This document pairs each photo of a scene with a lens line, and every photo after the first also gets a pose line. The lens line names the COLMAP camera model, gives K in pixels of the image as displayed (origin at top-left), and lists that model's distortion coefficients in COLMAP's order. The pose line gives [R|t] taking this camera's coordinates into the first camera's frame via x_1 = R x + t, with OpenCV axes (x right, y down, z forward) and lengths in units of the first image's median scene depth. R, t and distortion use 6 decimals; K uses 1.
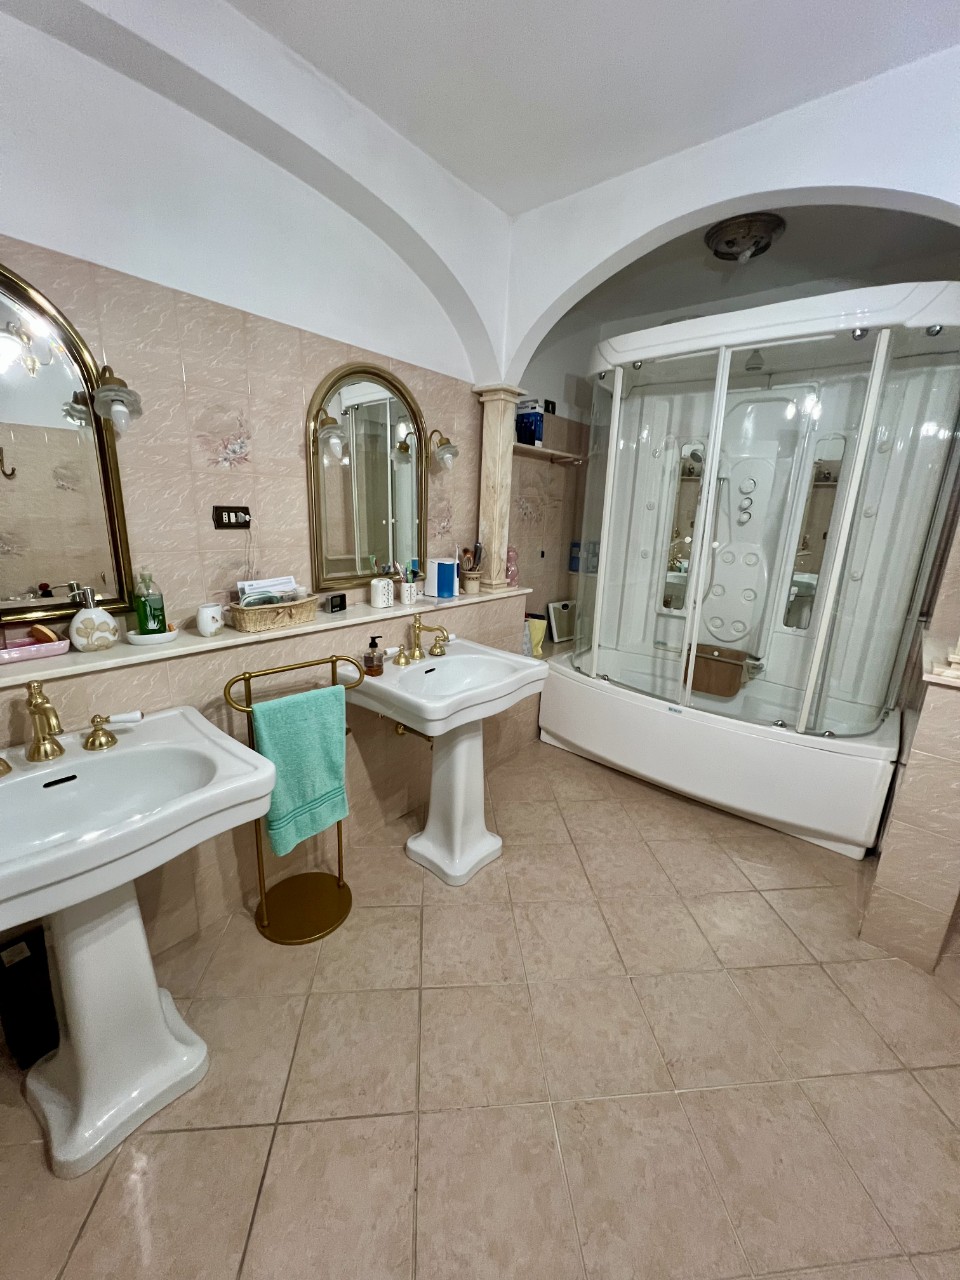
lens RADIAL K [[513.1, 0, 483.0], [0, 513.1, 637.2], [0, 0, 1]] dist [-0.004637, 0.000517]
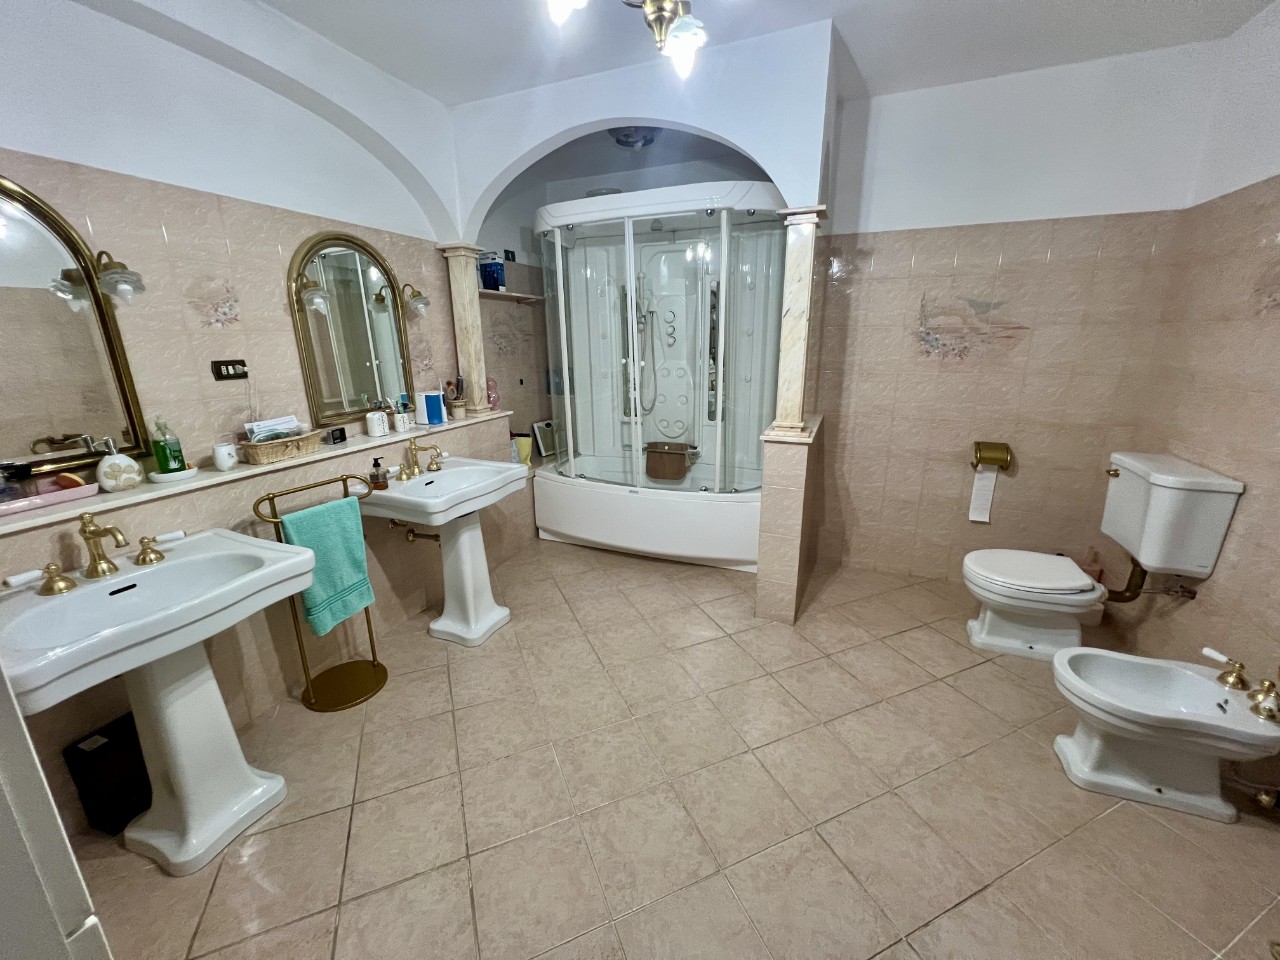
lens RADIAL K [[513.1, 0, 639.3], [0, 513.1, 475.3], [0, 0, 1]] dist [-0.004637, 0.000517]
pose [[0.953198, -0.130151, 0.272898, 0.047525], [0.125379, 0.991494, 0.034933, 0.075768], [-0.275123, 0.000918, 0.961409, -0.352835]]
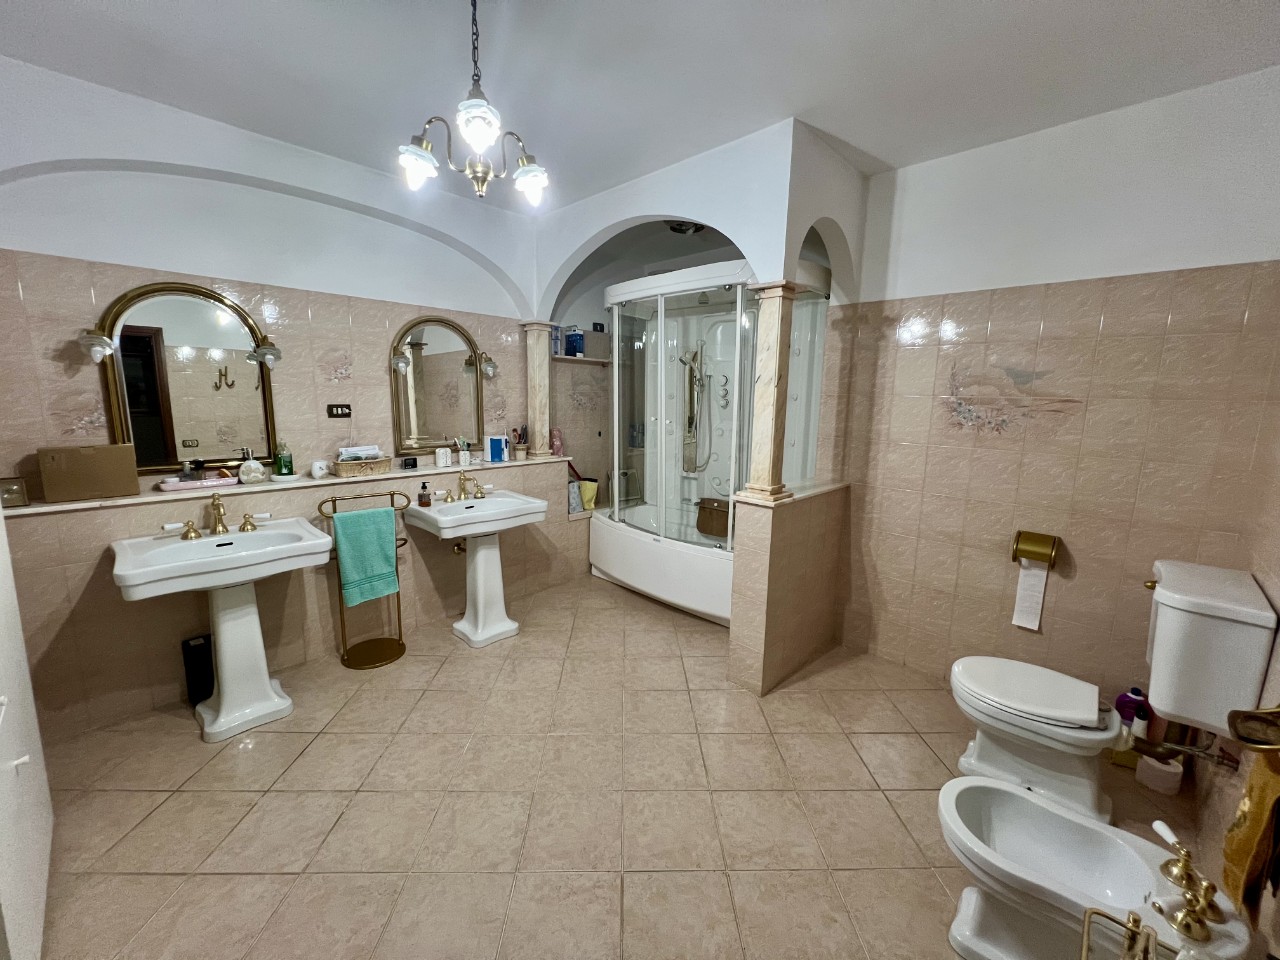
lens RADIAL K [[513.1, 0, 637.7], [0, 513.1, 474.6], [0, 0, 1]] dist [-0.004637, 0.000517]
pose [[0.996782, -0.013091, -0.079085, 0.579312], [0.005022, 0.994835, -0.101383, 0.141305], [0.080004, 0.100659, 0.991699, -0.537424]]
